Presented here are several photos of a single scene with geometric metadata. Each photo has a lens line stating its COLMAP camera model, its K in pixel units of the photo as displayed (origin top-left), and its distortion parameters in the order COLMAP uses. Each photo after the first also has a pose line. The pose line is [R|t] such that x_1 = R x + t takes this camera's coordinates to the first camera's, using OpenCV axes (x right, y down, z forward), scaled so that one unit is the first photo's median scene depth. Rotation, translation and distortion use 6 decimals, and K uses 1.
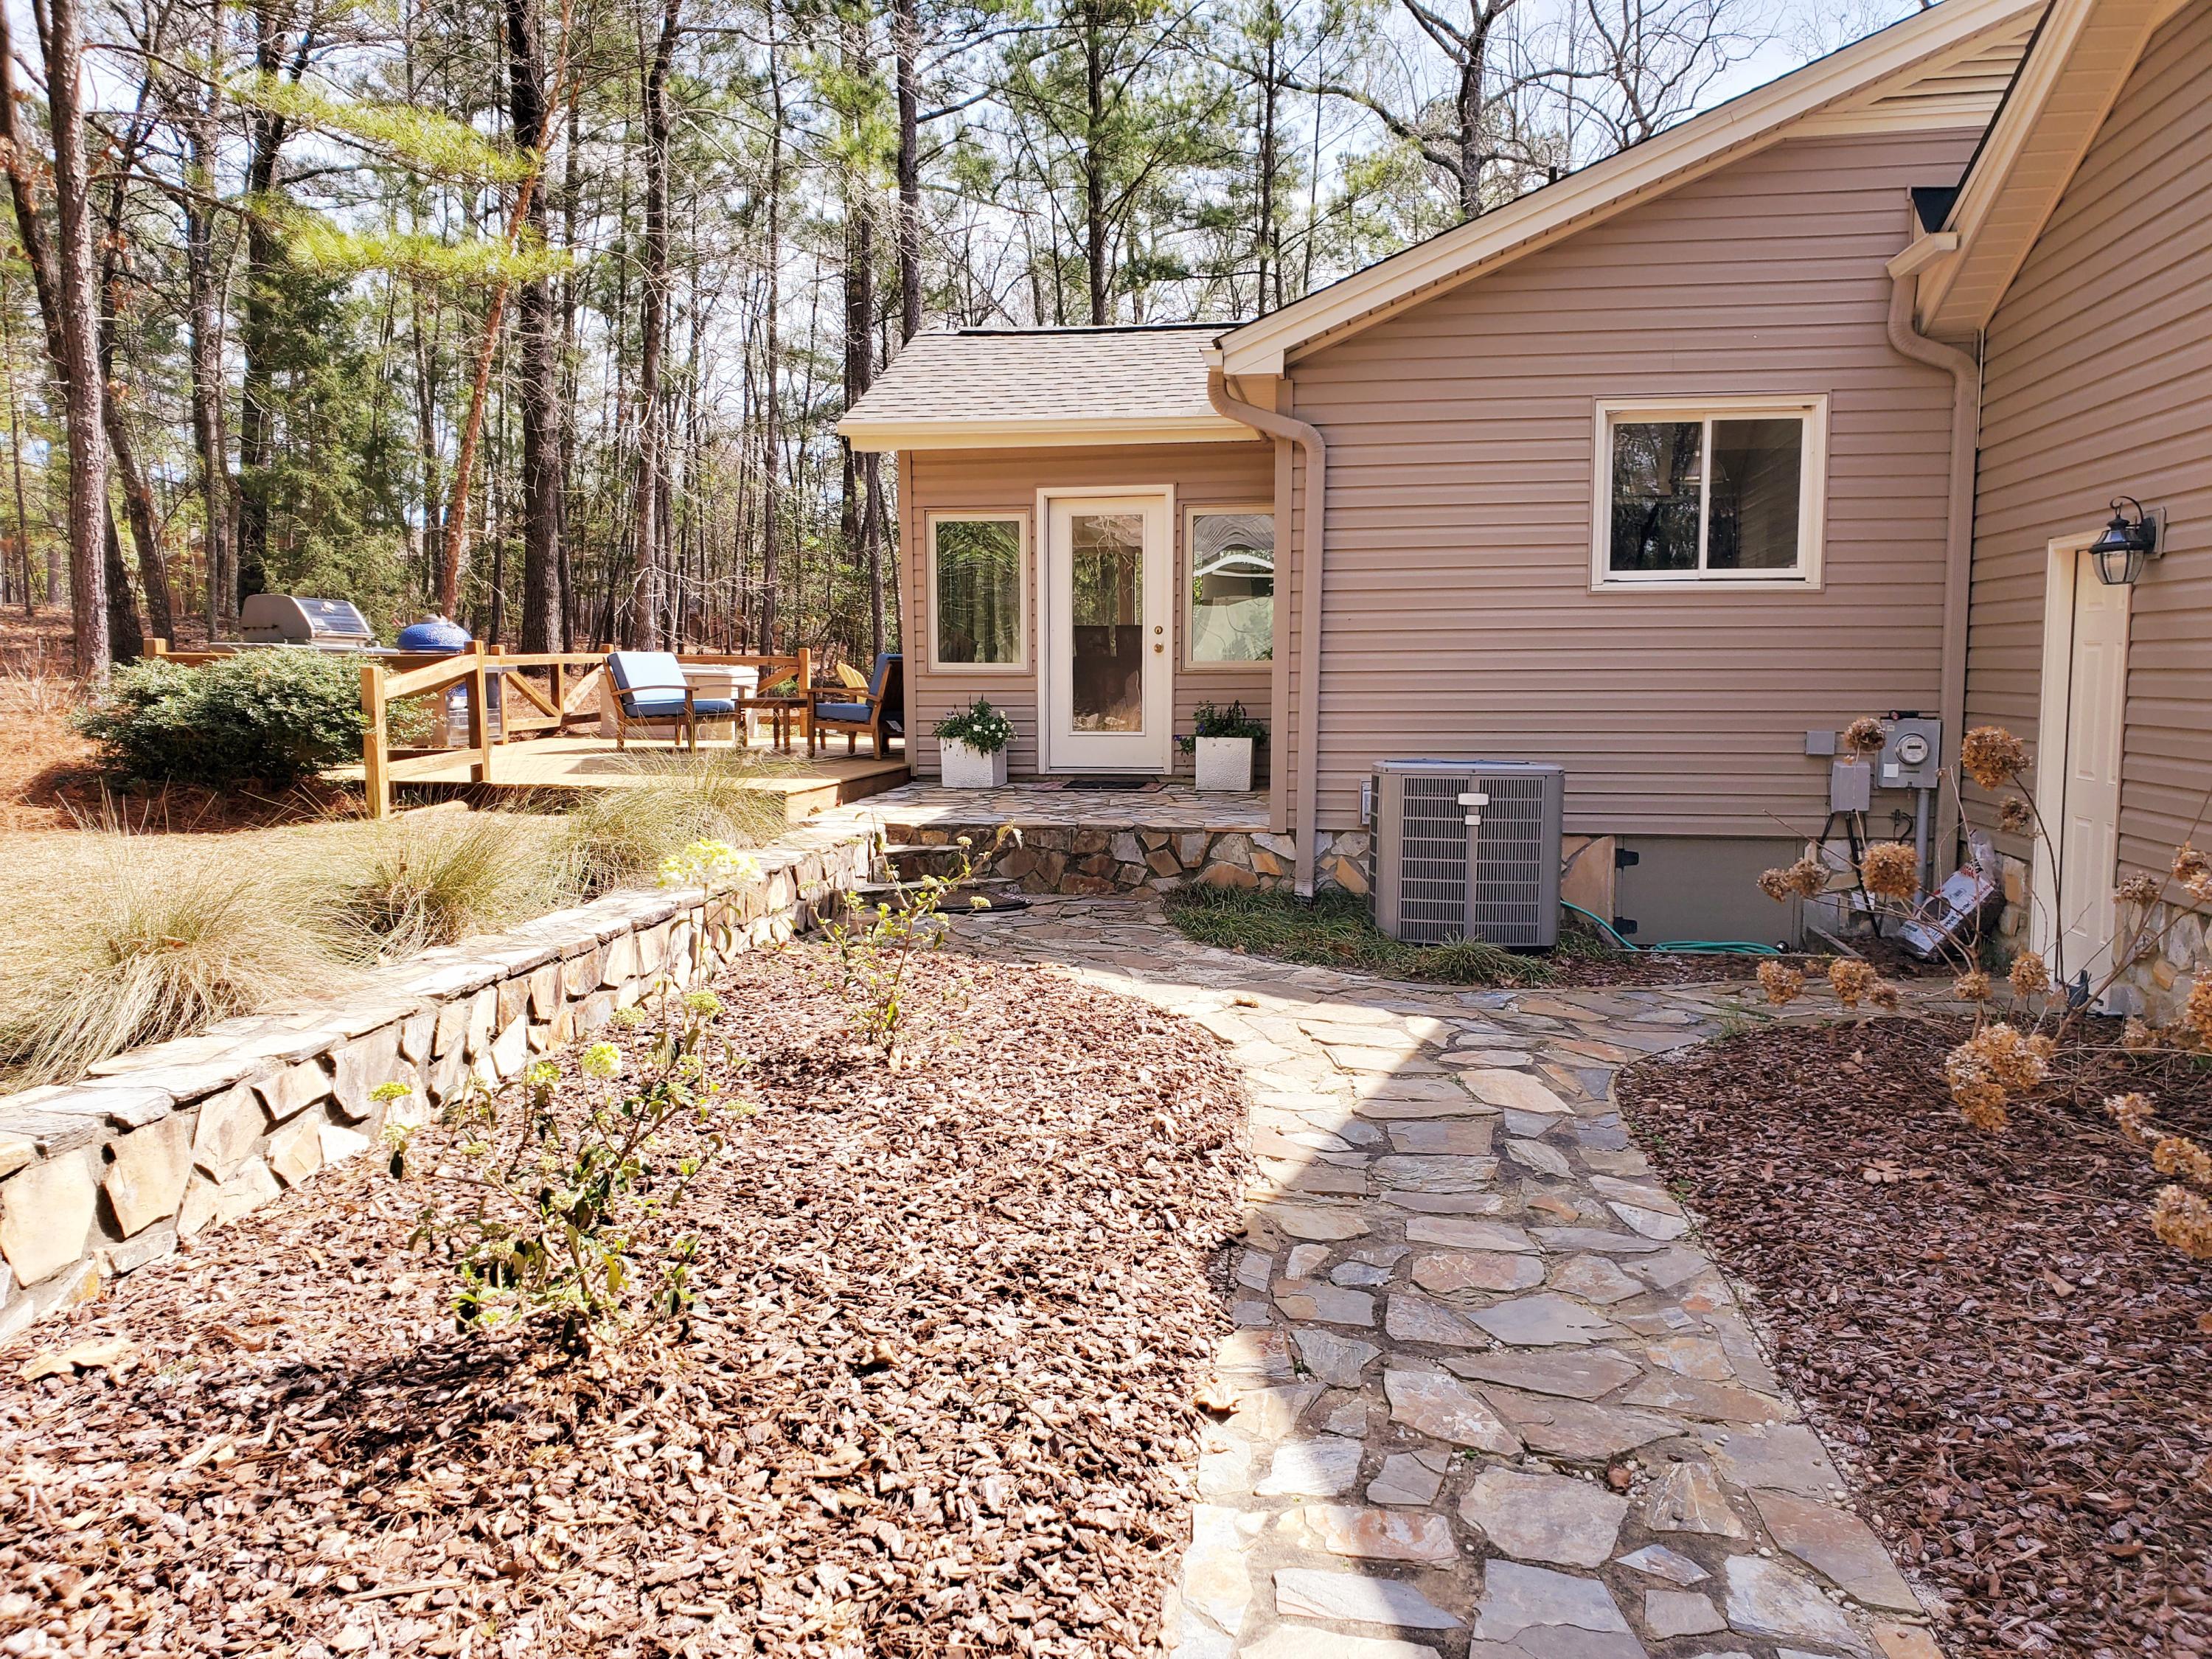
lens RADIAL K [[1738.2, 0, 1103.1], [0, 1738.2, 833.1], [0, 0, 1]] dist [0.007405, -0.012846]
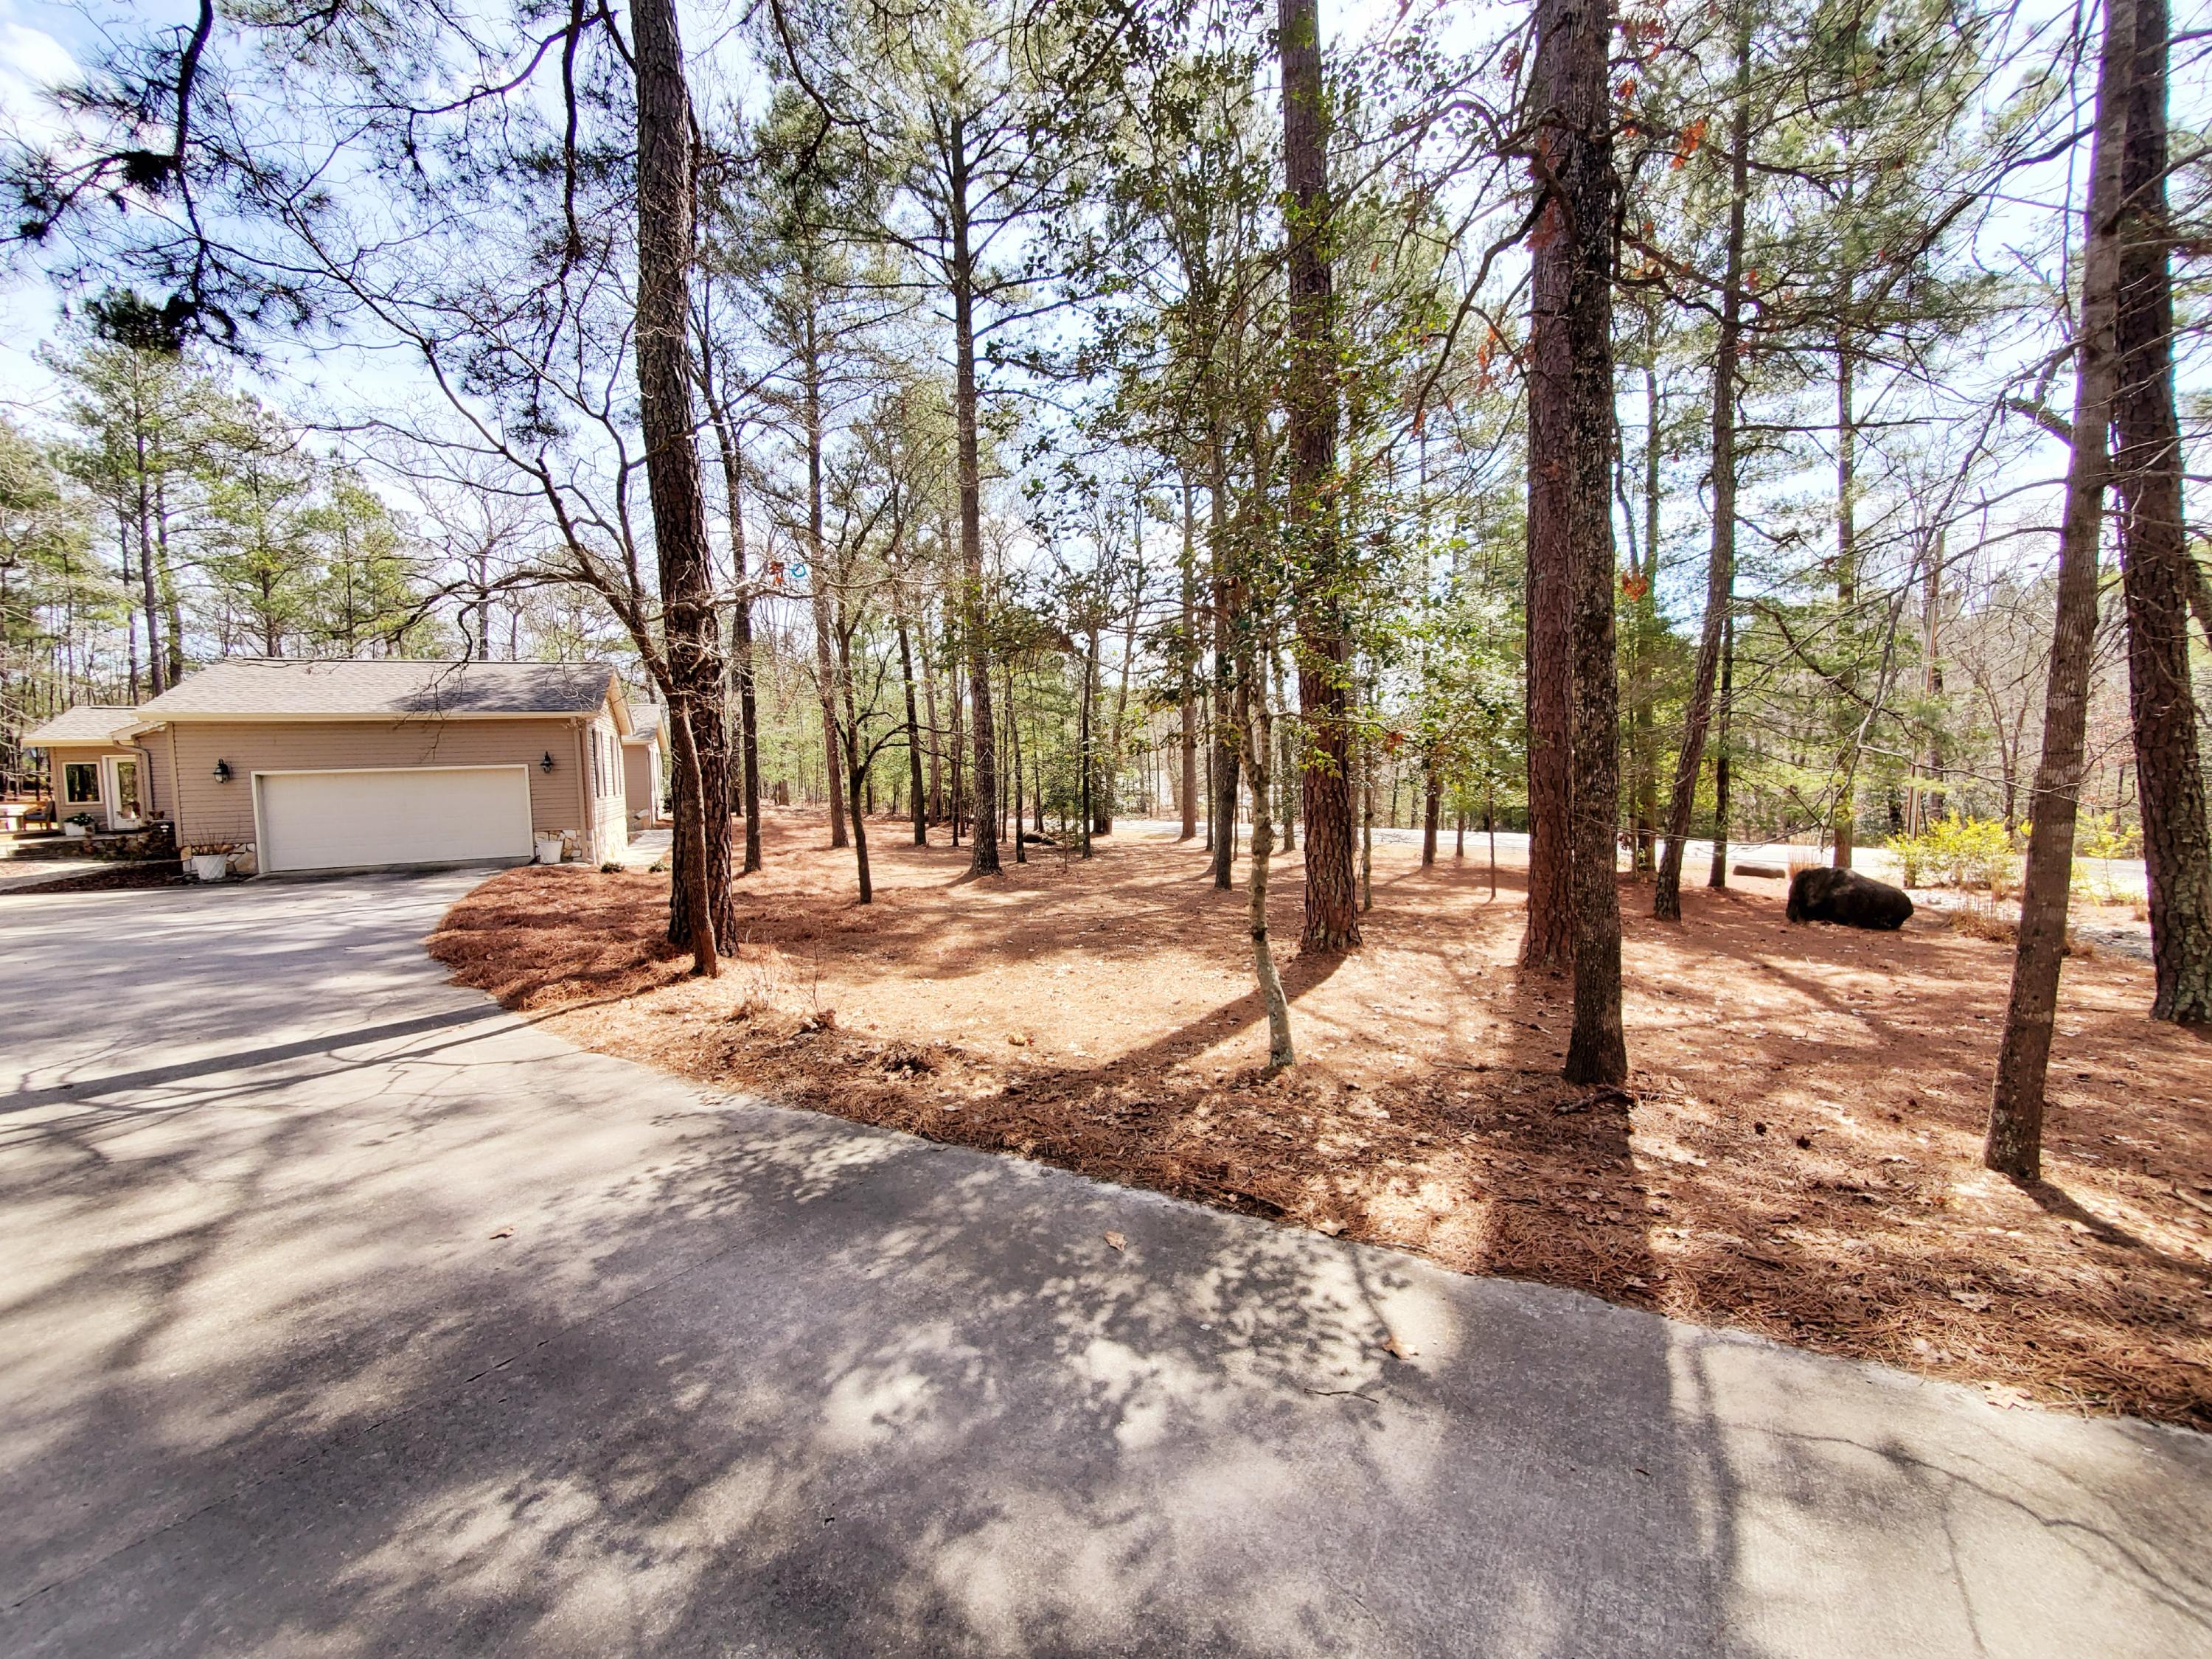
lens RADIAL K [[877.9, 0, 1105.2], [0, 877.9, 819.1], [0, 0, 1]] dist [0.004090, -0.000841]
pose [[0.853168, -0.059463, 0.518236, 0.811977], [0.080239, 0.996618, -0.017743, 0.146340], [-0.515428, 0.056720, 0.855054, -1.723425]]
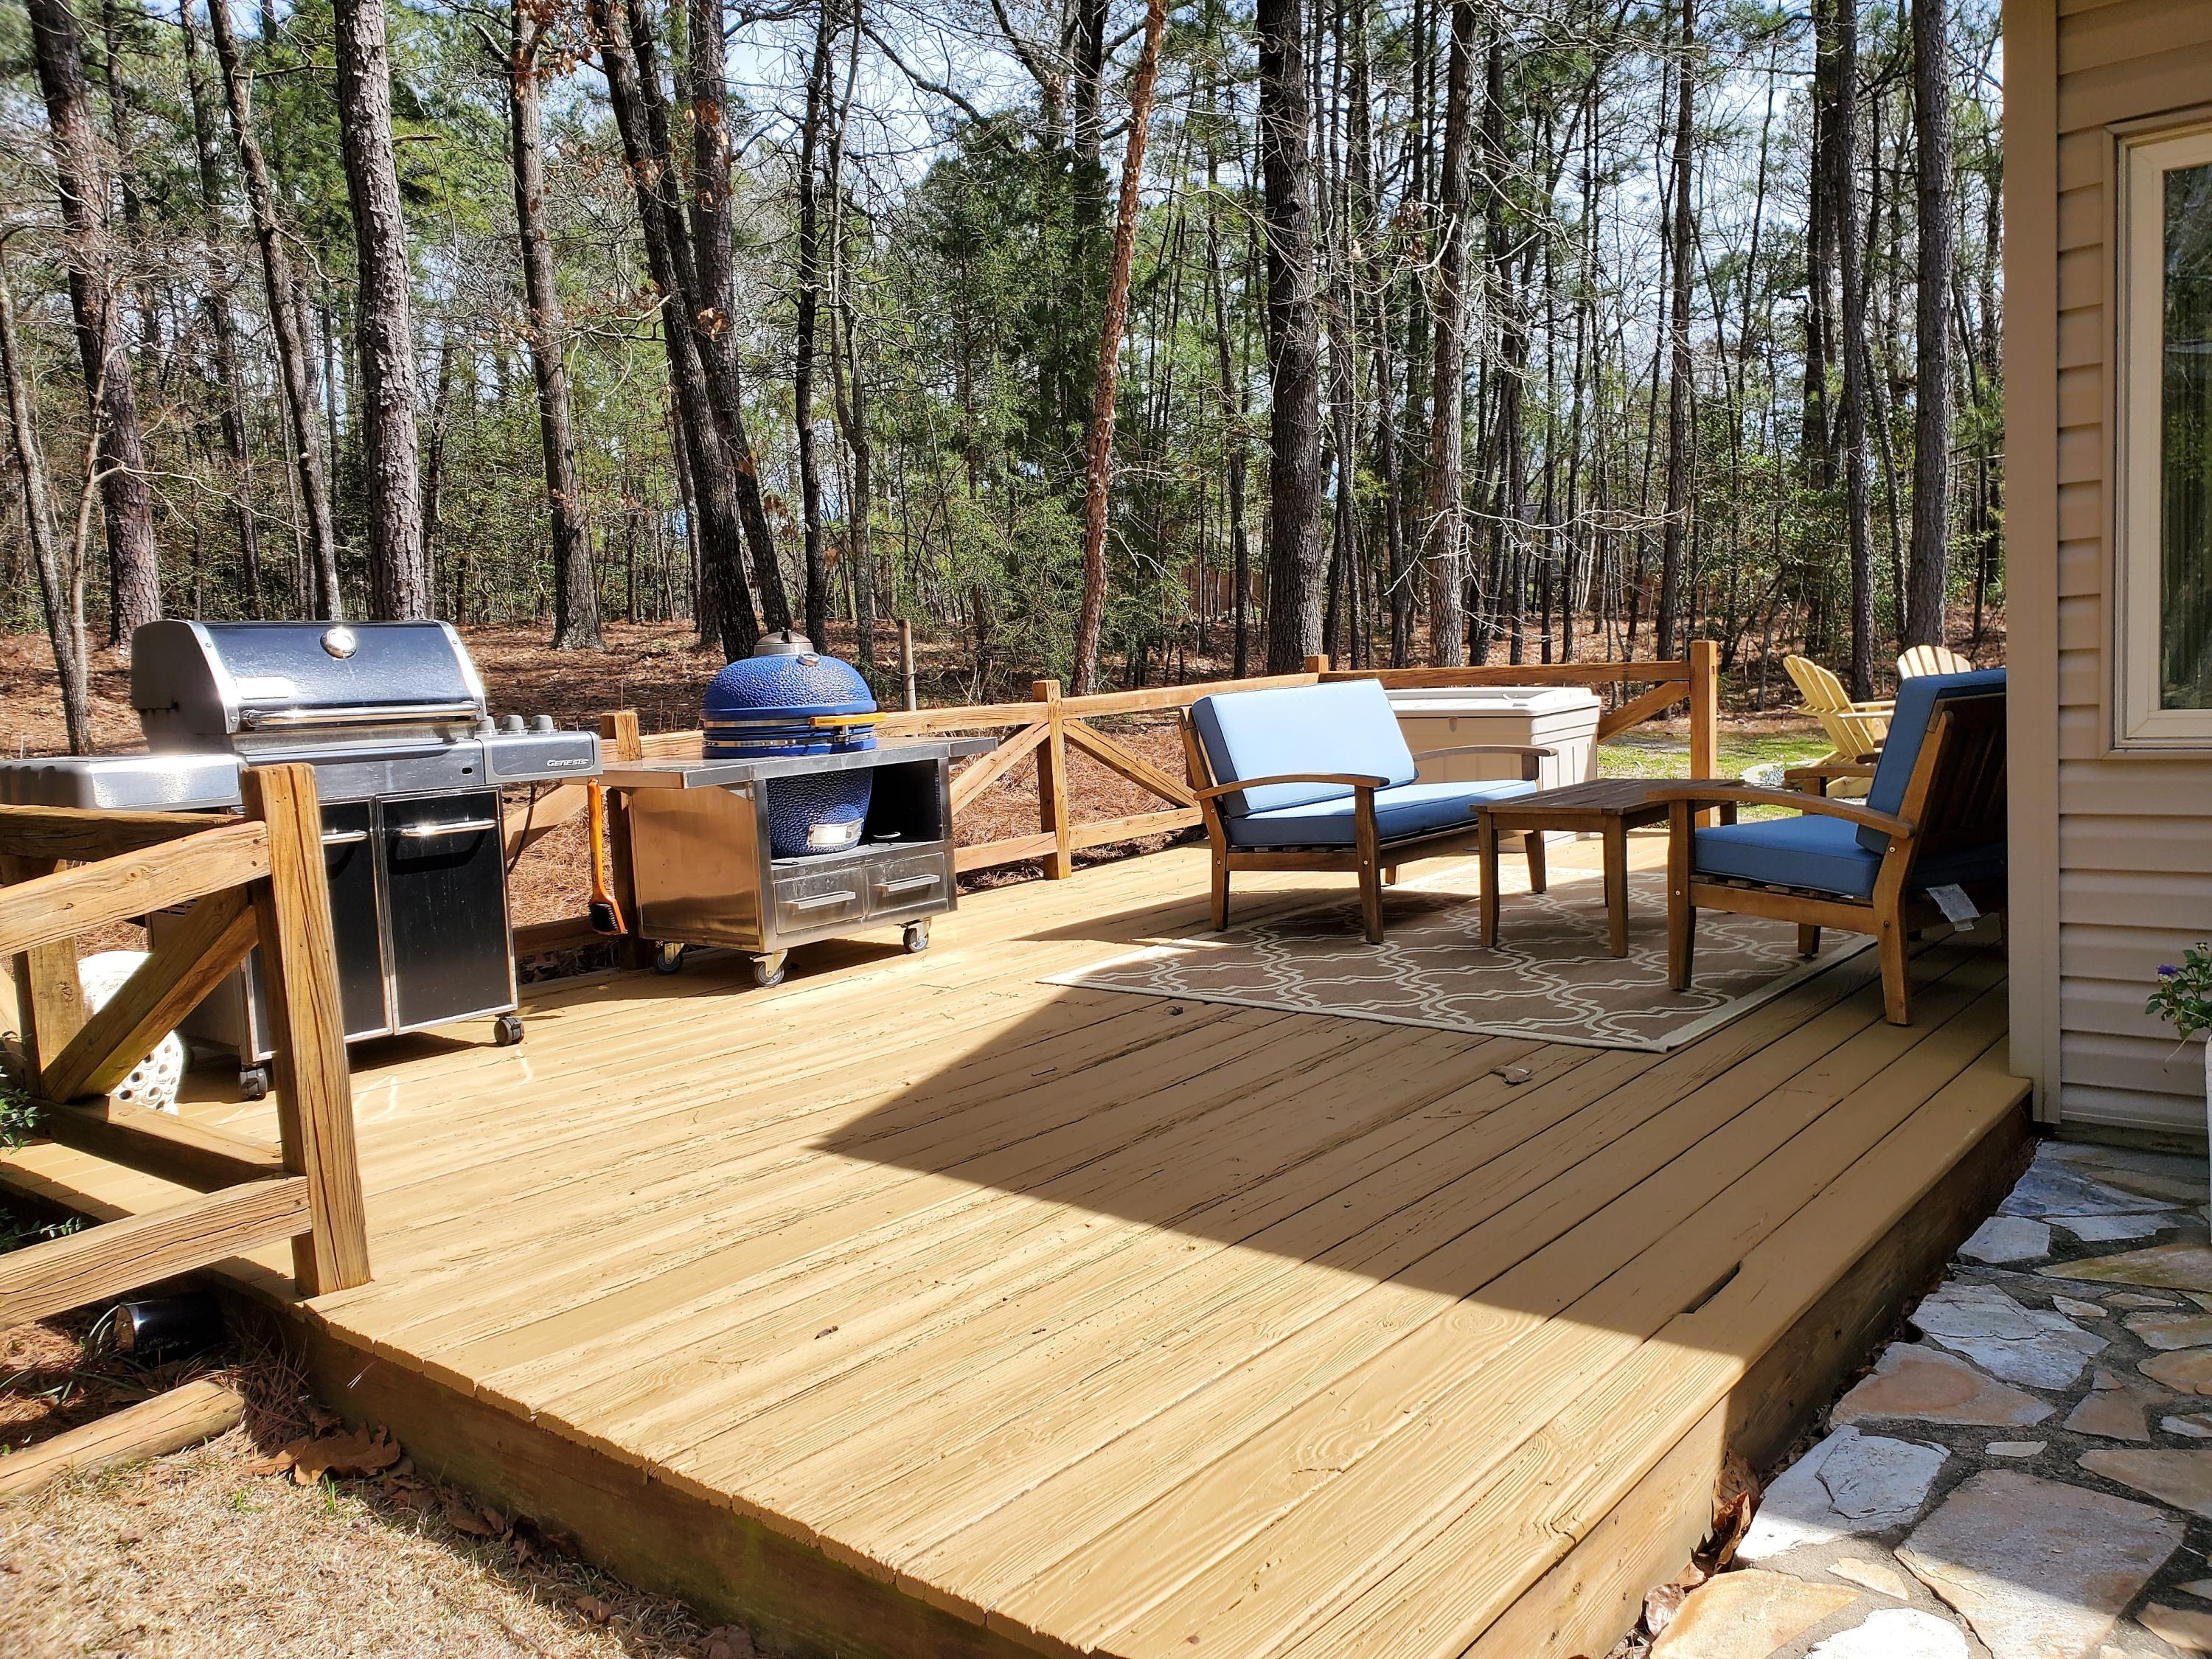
lens RADIAL K [[1738.2, 0, 1103.5], [0, 1738.2, 834.2], [0, 0, 1]] dist [0.007405, -0.012846]
pose [[0.860978, 0.005723, -0.508610, -0.092489], [0.005404, 0.999777, 0.020398, -0.079922], [0.508613, -0.020311, 0.860756, 0.643207]]
